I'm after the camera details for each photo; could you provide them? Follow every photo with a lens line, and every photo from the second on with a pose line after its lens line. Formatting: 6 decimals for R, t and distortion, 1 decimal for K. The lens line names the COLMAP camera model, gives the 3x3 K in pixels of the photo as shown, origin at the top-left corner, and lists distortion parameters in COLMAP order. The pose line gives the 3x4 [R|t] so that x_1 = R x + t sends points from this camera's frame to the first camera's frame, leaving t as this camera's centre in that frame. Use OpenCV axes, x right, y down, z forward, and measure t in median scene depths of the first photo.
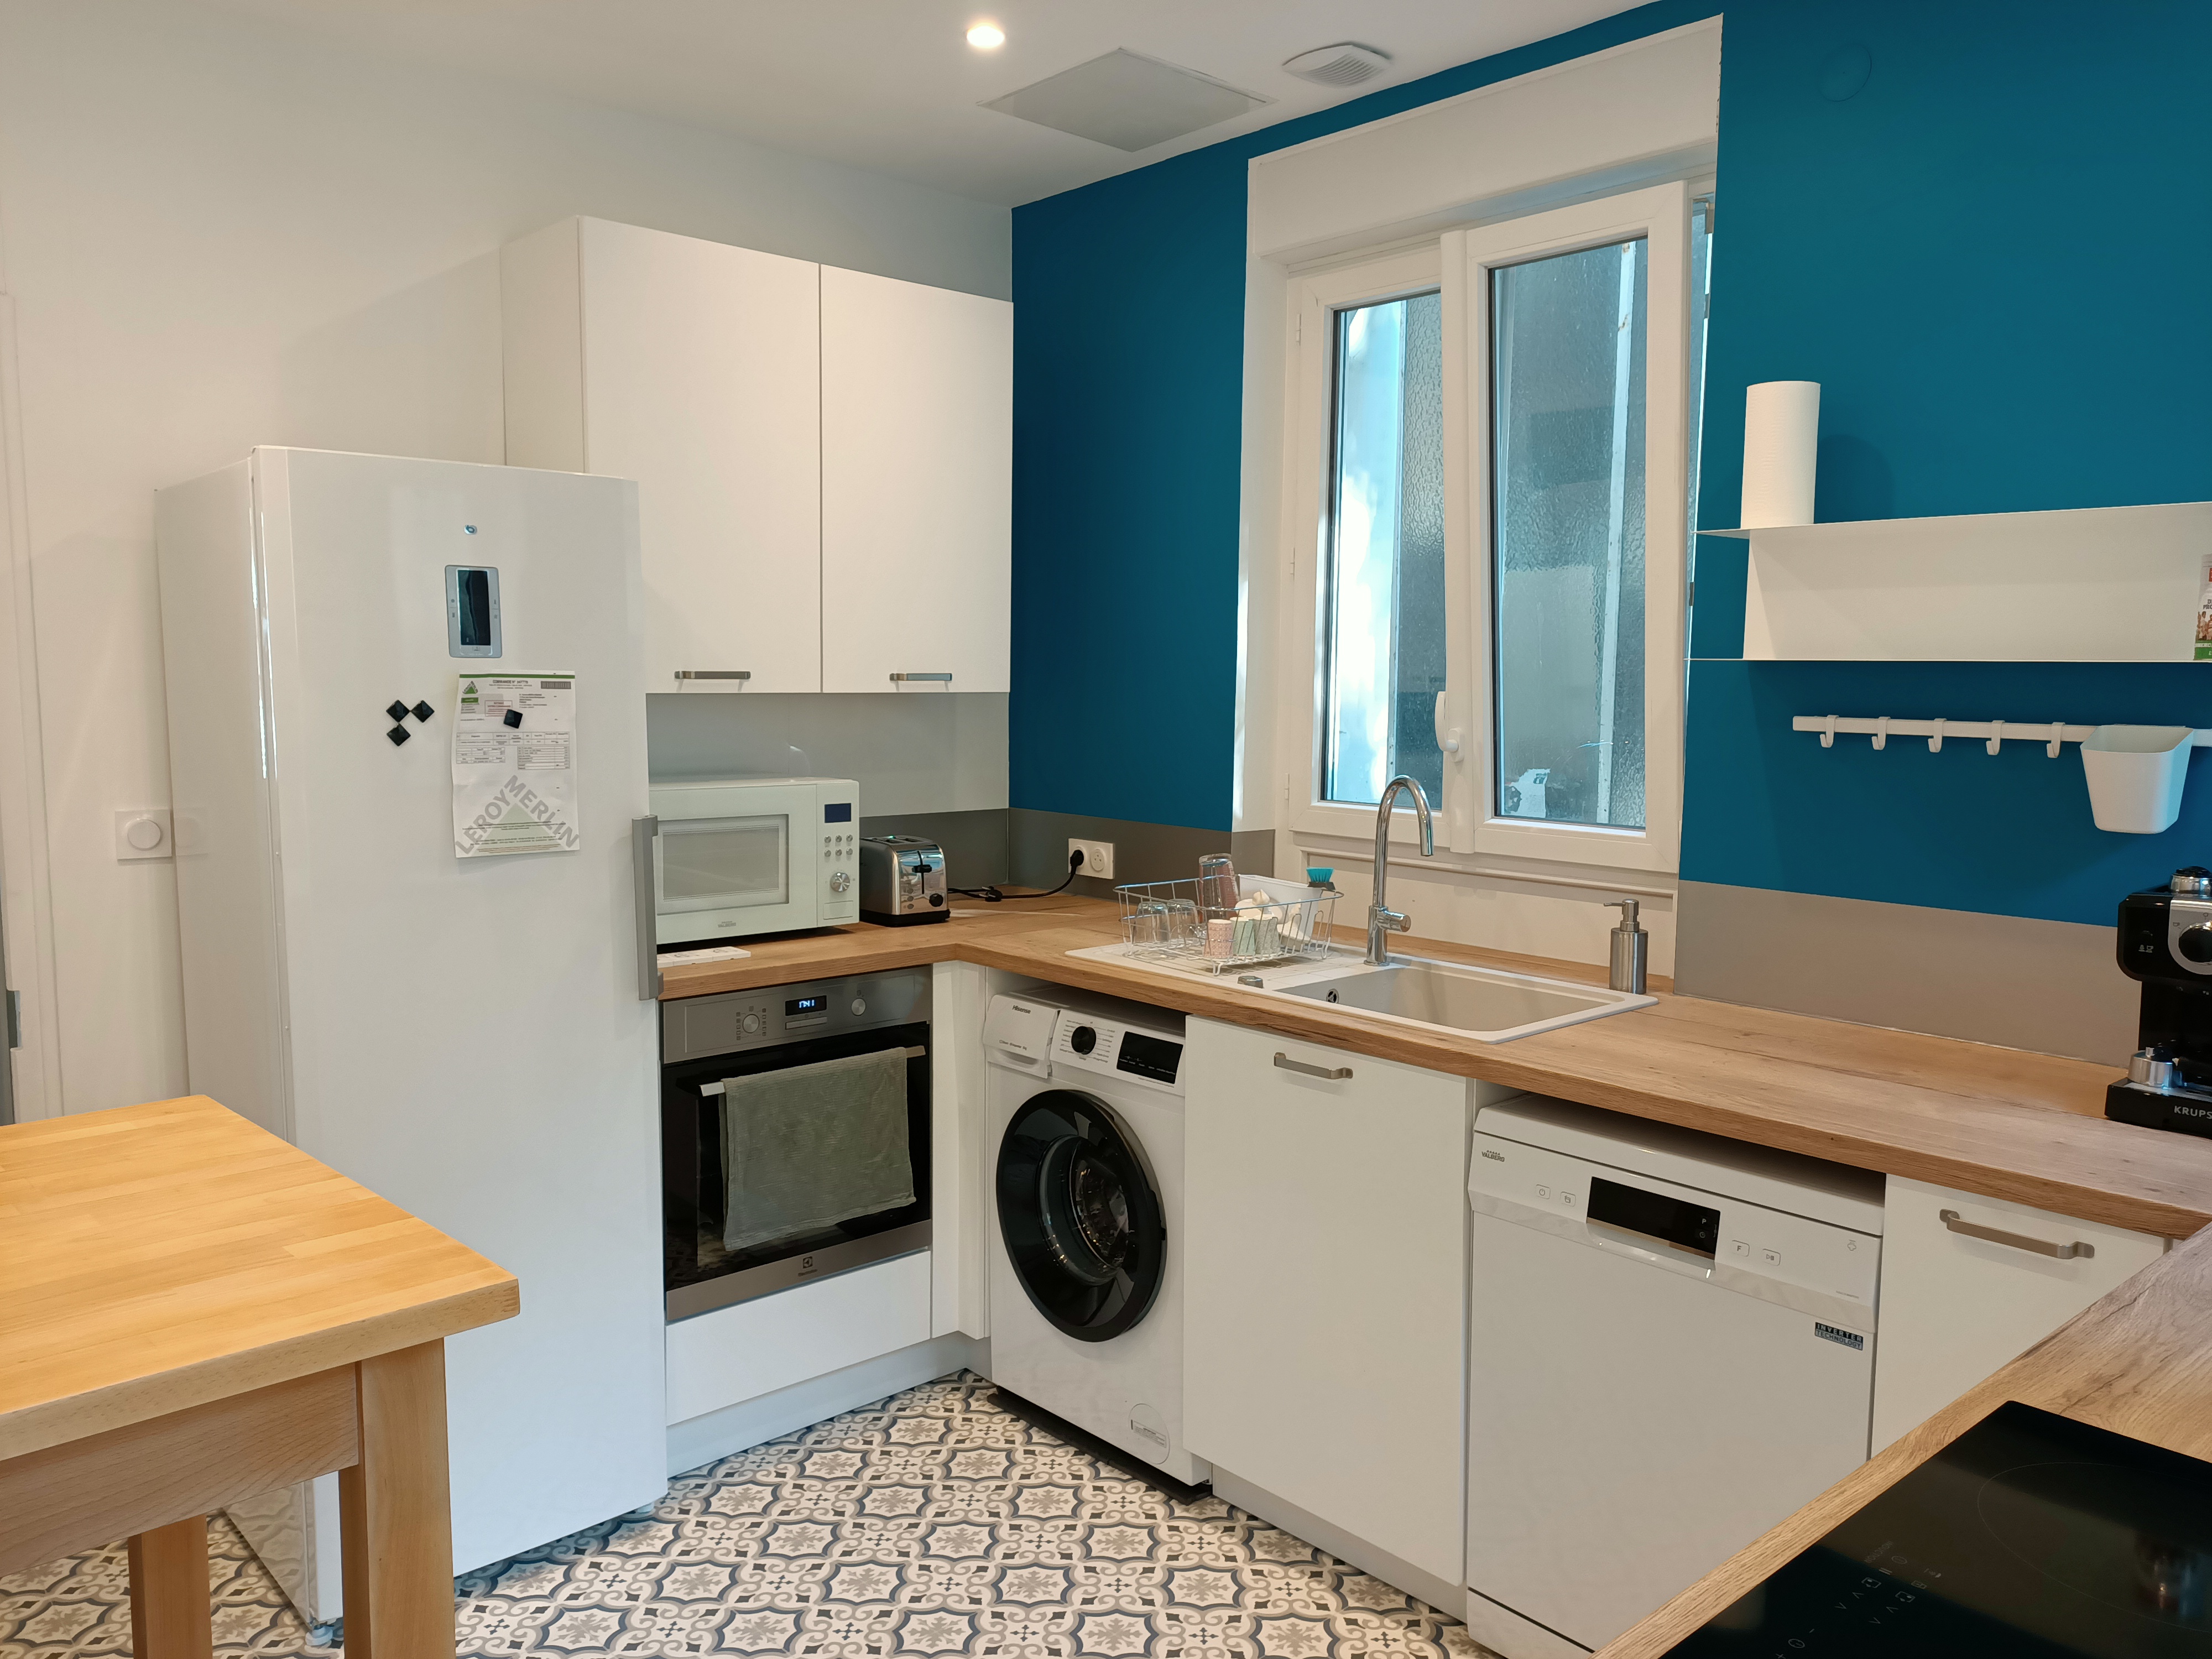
lens RADIAL K [[1633.7, 0, 1101.2], [0, 1633.7, 829.7], [0, 0, 1]] dist [0.044022, -0.001155]
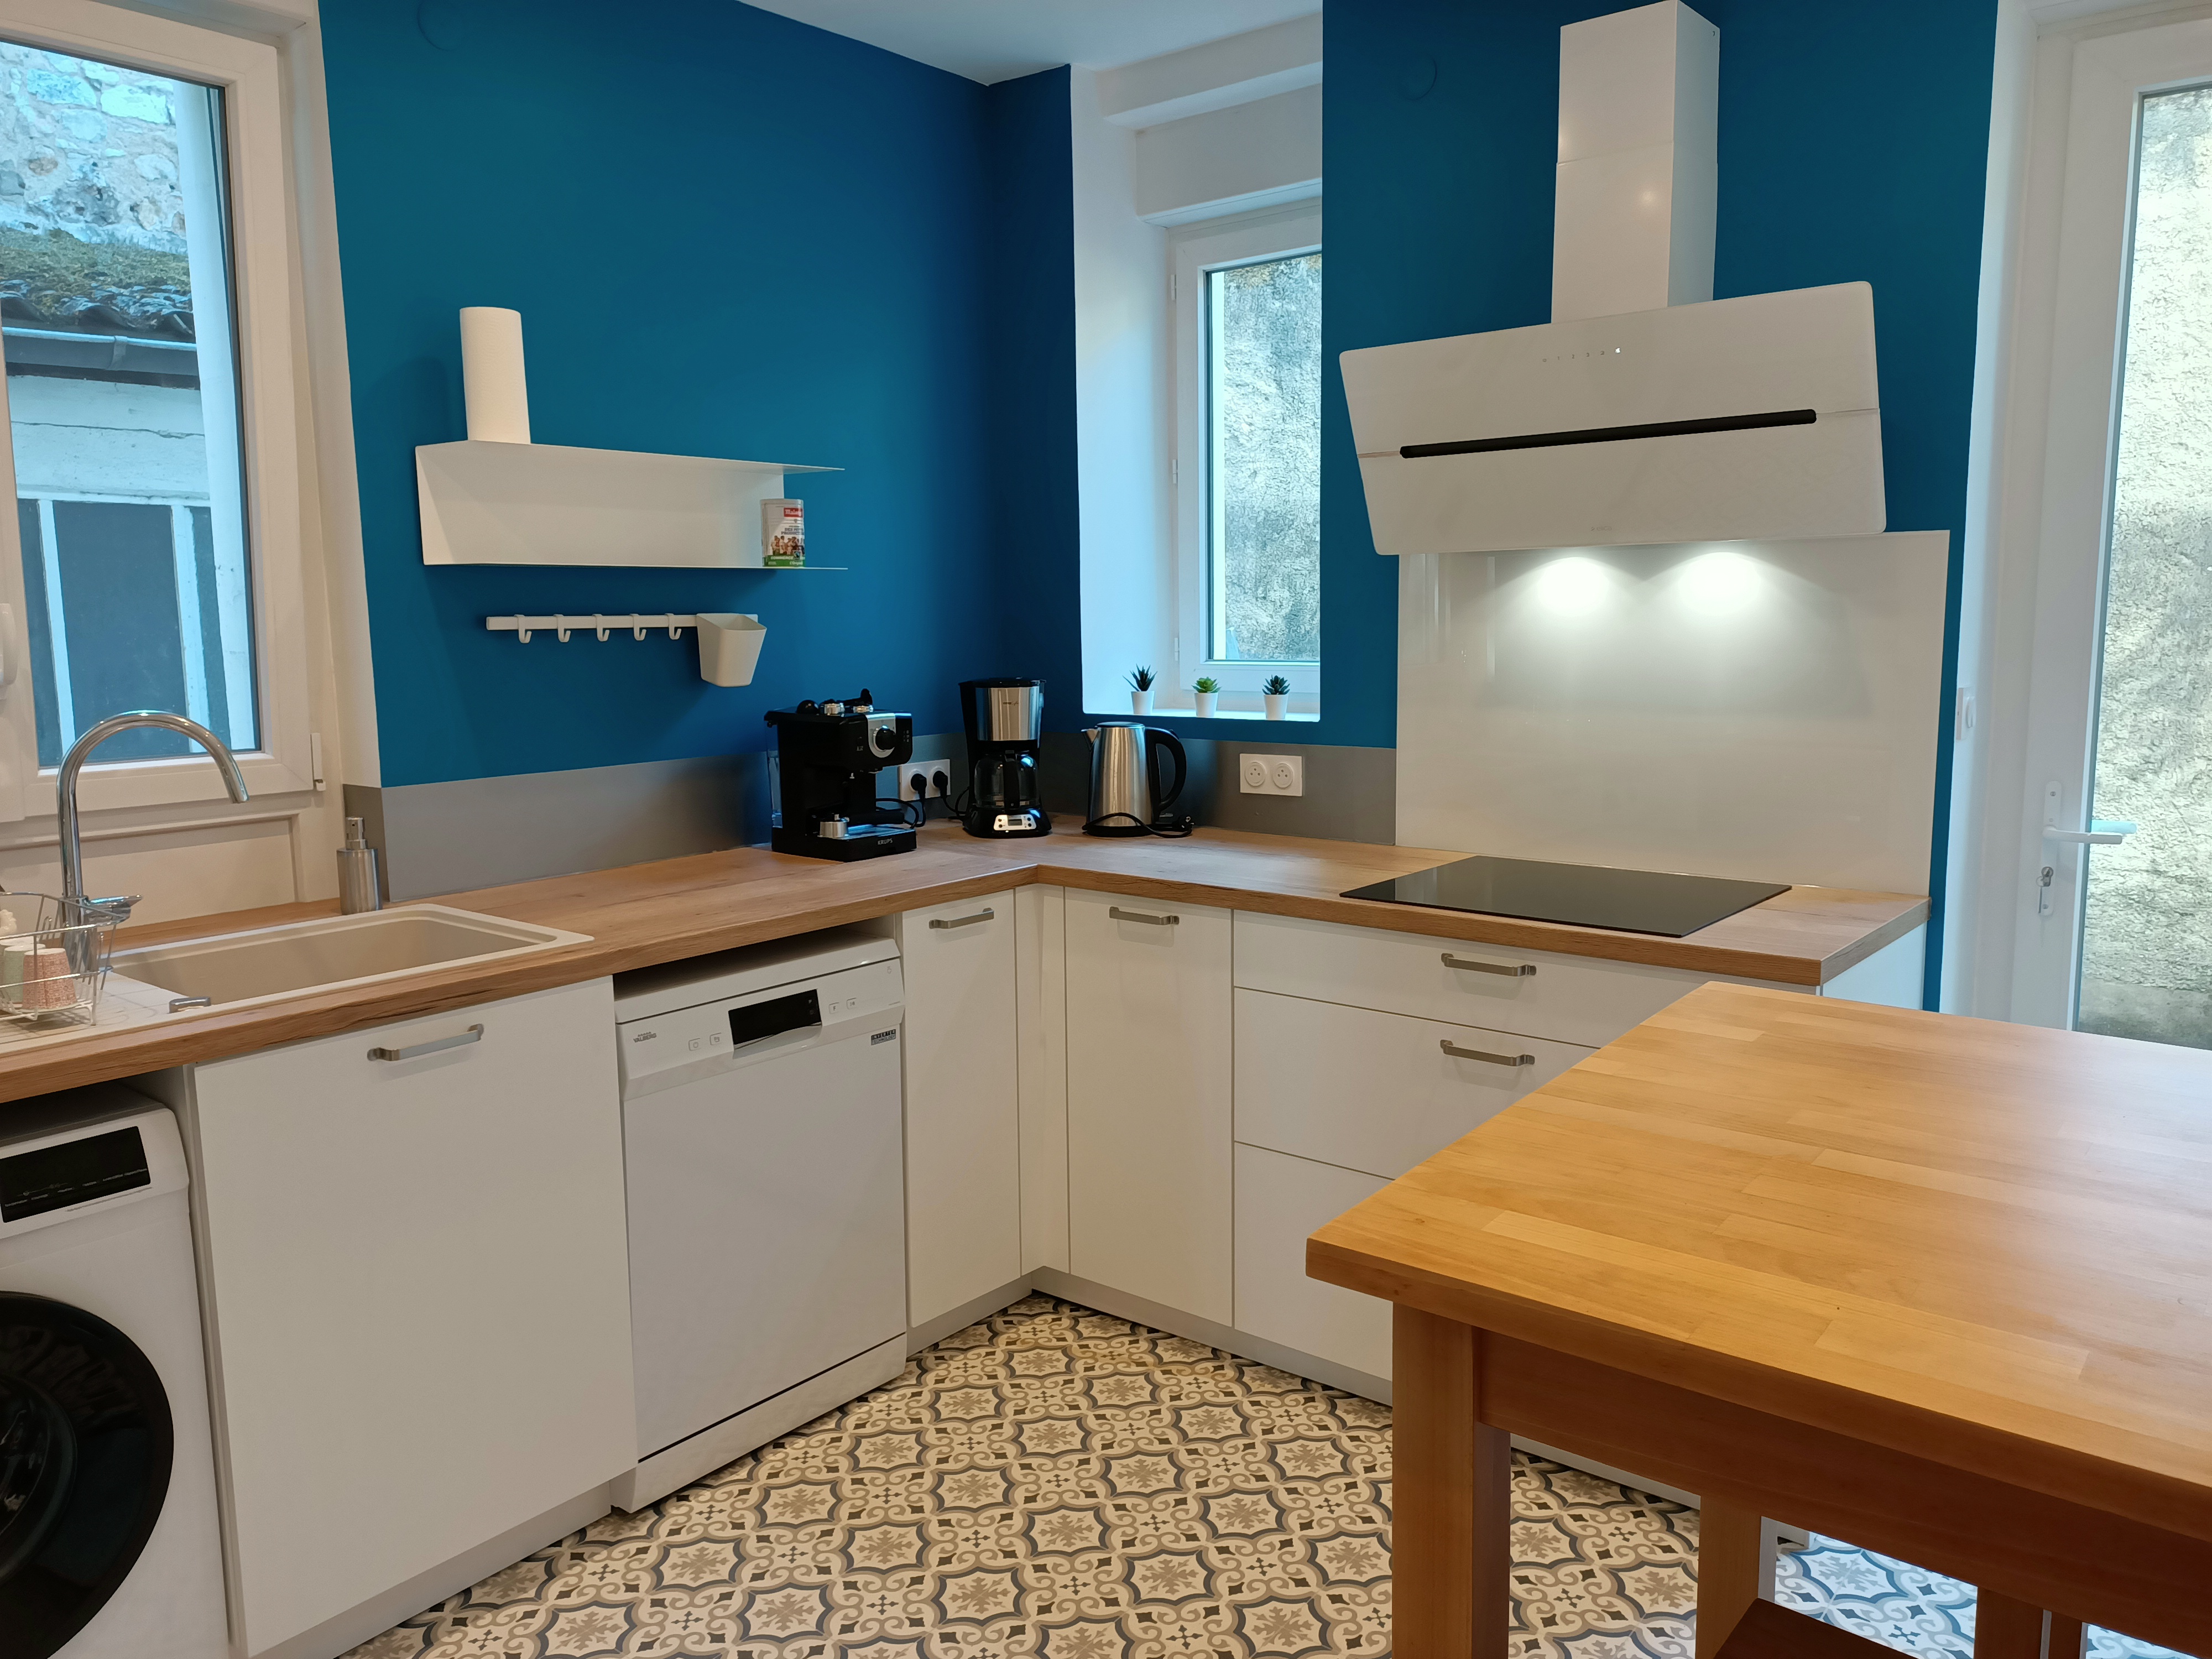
lens RADIAL K [[1633.7, 0, 1101.2], [0, 1633.7, 829.7], [0, 0, 1]] dist [0.044022, -0.001155]
pose [[-0.156070, -0.139601, 0.977831, -0.792583], [0.114601, 0.980717, 0.158304, -0.060679], [-0.981075, 0.136767, -0.137062, 0.828993]]
